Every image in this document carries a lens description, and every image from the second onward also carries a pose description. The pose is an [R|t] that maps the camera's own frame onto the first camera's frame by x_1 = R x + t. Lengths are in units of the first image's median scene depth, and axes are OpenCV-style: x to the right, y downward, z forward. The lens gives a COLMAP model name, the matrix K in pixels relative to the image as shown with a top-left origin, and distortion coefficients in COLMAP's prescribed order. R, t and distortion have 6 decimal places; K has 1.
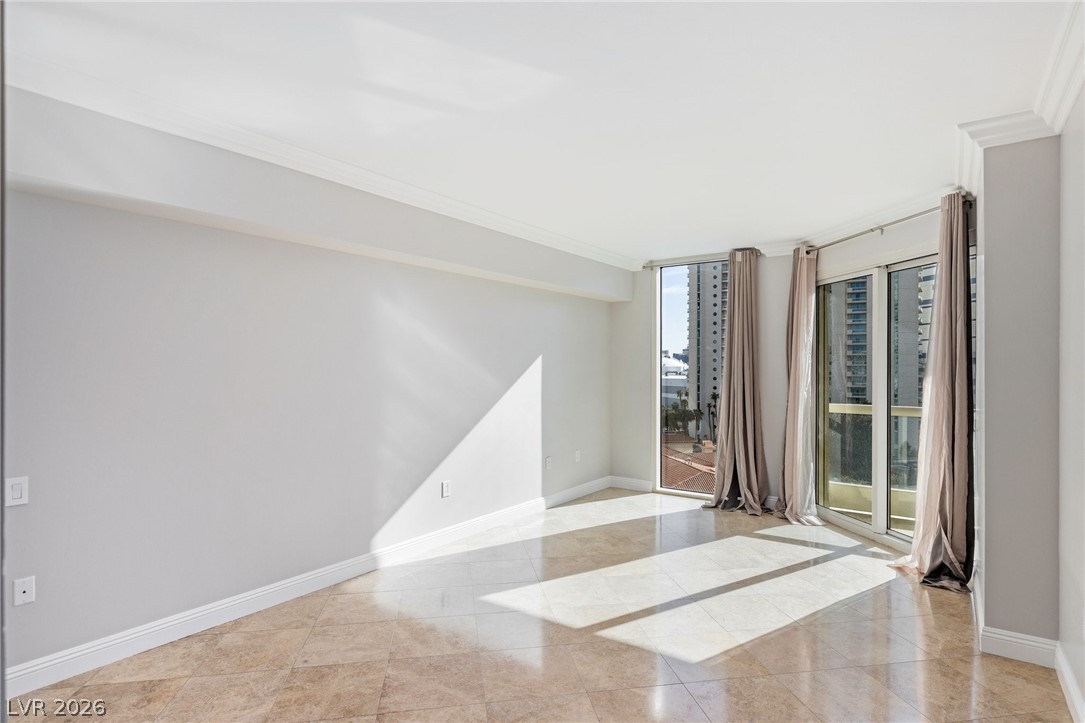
lens RADIAL K [[573.5, 0, 546.2], [0, 573.5, 367.6], [0, 0, 1]] dist [0.000979, -0.000095]
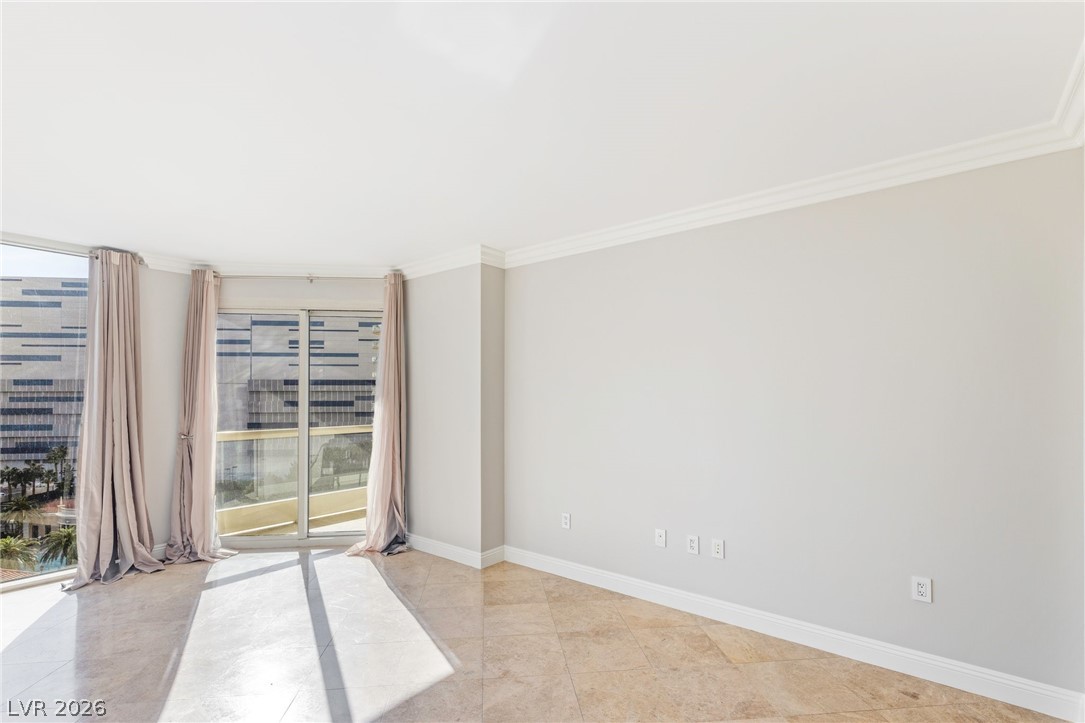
lens RADIAL K [[494.7, 0, 541.5], [0, 494.7, 369.1], [0, 0, 1]] dist [0.004466, -0.000006]
pose [[0.066768, 0.049818, 0.996524, -0.415304], [0.004953, 0.998724, -0.050260, 0.000807], [-0.997756, 0.008291, 0.066436, 0.470236]]
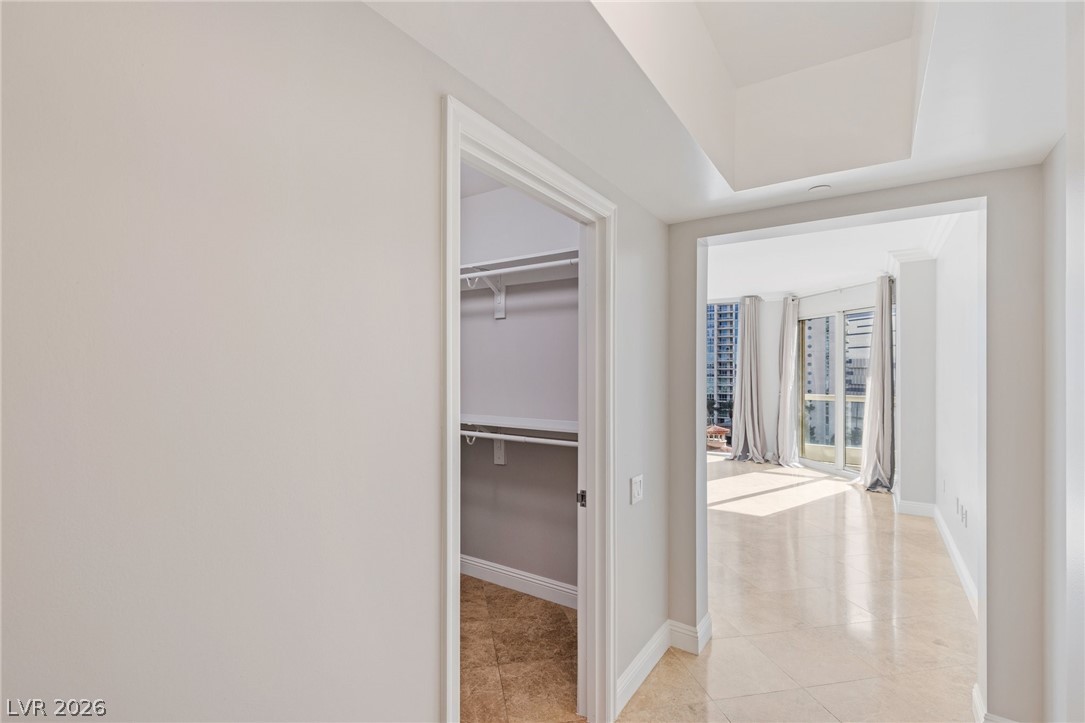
lens RADIAL K [[494.7, 0, 541.5], [0, 494.7, 369.1], [0, 0, 1]] dist [0.004466, -0.000006]
pose [[0.999718, 0.003012, 0.023545, -0.346056], [-0.002925, 0.999989, -0.003719, 0.000786], [-0.023556, 0.003650, 0.999716, -0.458988]]
